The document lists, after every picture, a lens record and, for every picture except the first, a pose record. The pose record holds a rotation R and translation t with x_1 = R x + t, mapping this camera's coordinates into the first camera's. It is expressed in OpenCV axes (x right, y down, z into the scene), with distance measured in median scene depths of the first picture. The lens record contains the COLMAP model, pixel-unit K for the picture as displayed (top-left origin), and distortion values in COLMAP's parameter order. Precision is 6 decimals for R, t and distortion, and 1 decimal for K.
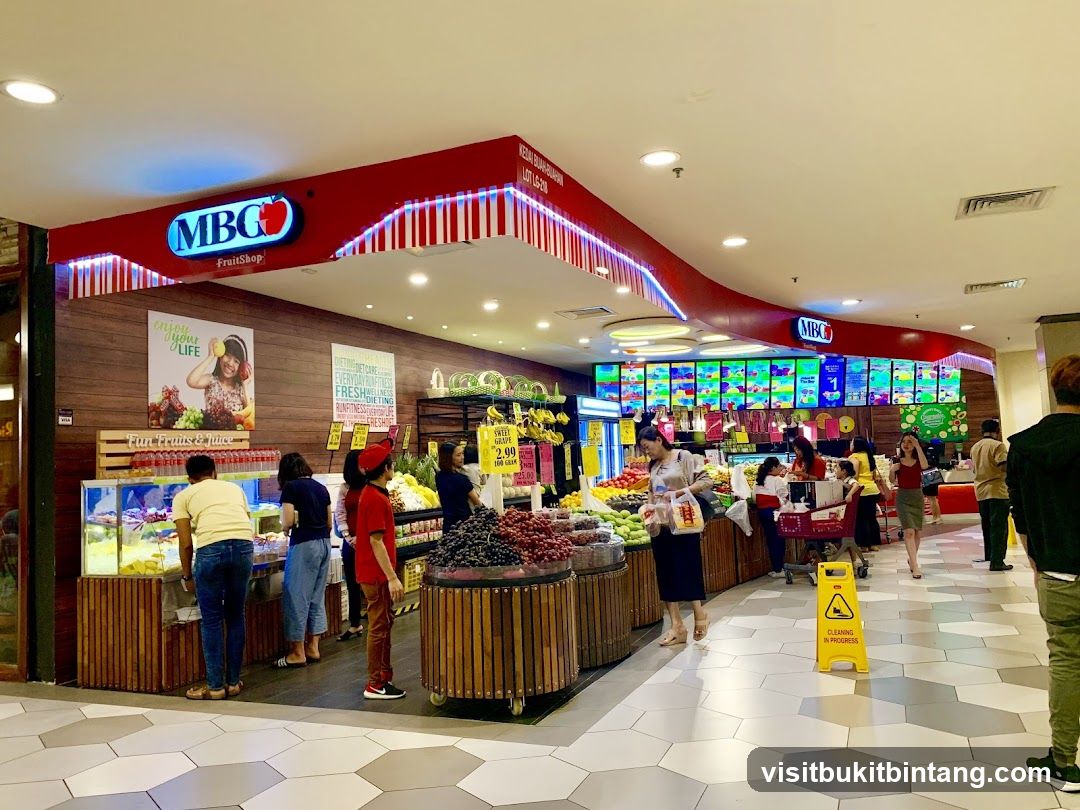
lens RADIAL K [[835.0, 0, 540.0], [0, 835.0, 405.0], [0, 0, 1]] dist [-0.005942, -0.002989]
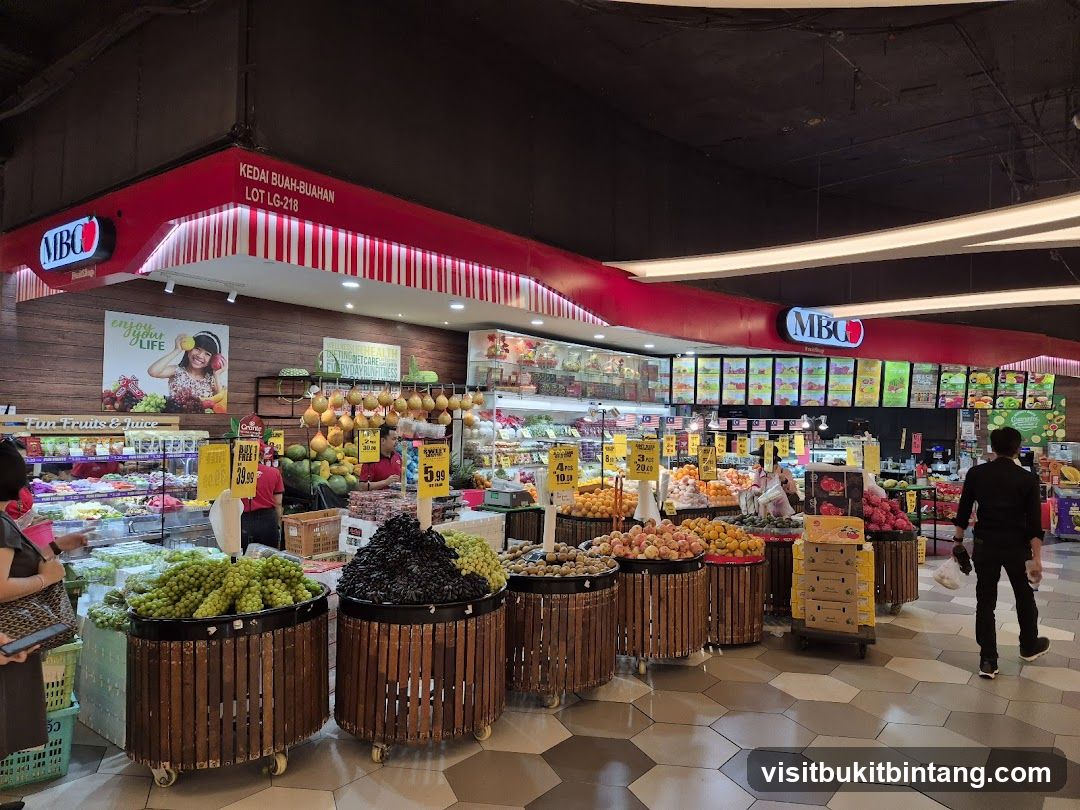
lens RADIAL K [[731.9, 0, 554.2], [0, 731.9, 401.6], [0, 0, 1]] dist [0.073436, -0.055011]
pose [[0.967811, 0.044026, -0.247799, 0.397485], [-0.035197, 0.998582, 0.039952, -0.049523], [0.249206, -0.029944, 0.967987, 0.137142]]
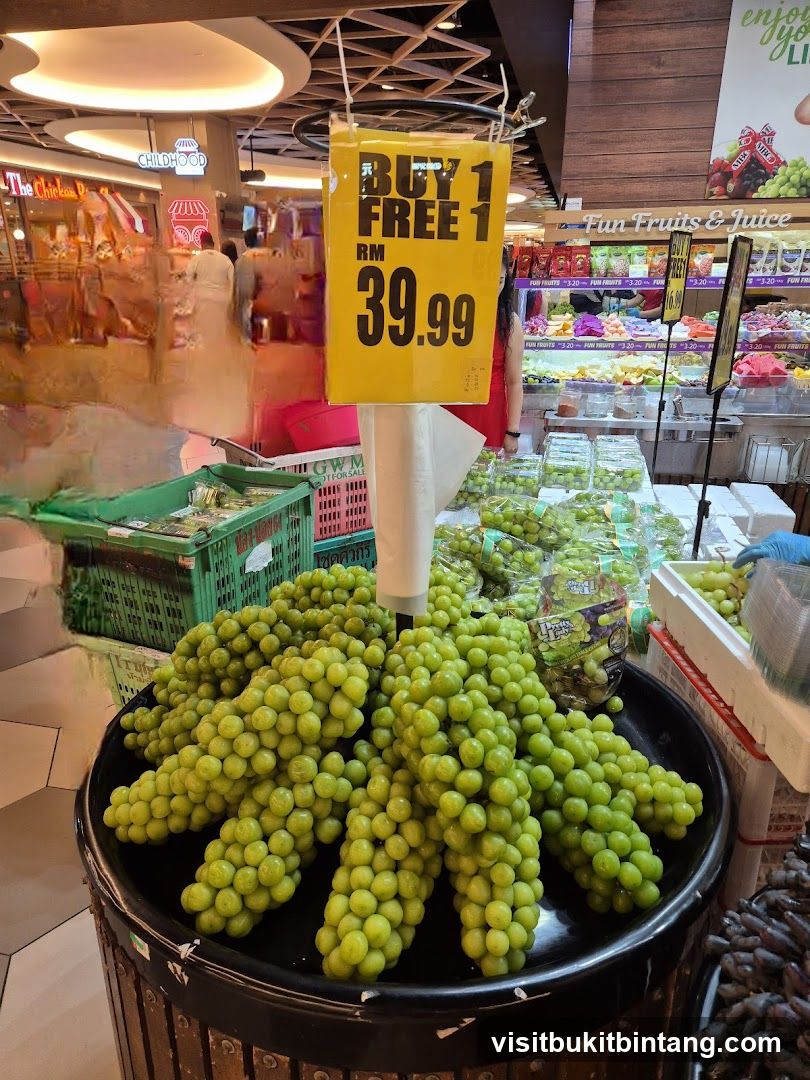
lens RADIAL K [[727.6, 0, 405.0], [0, 727.6, 540.0], [0, 0, 1]] dist [0.070286, -0.046132]
pose [[0.180023, 0.384139, -0.905554, 0.156069], [0.054775, 0.915252, 0.399142, 0.025772], [0.982136, -0.121456, 0.143725, 0.612327]]
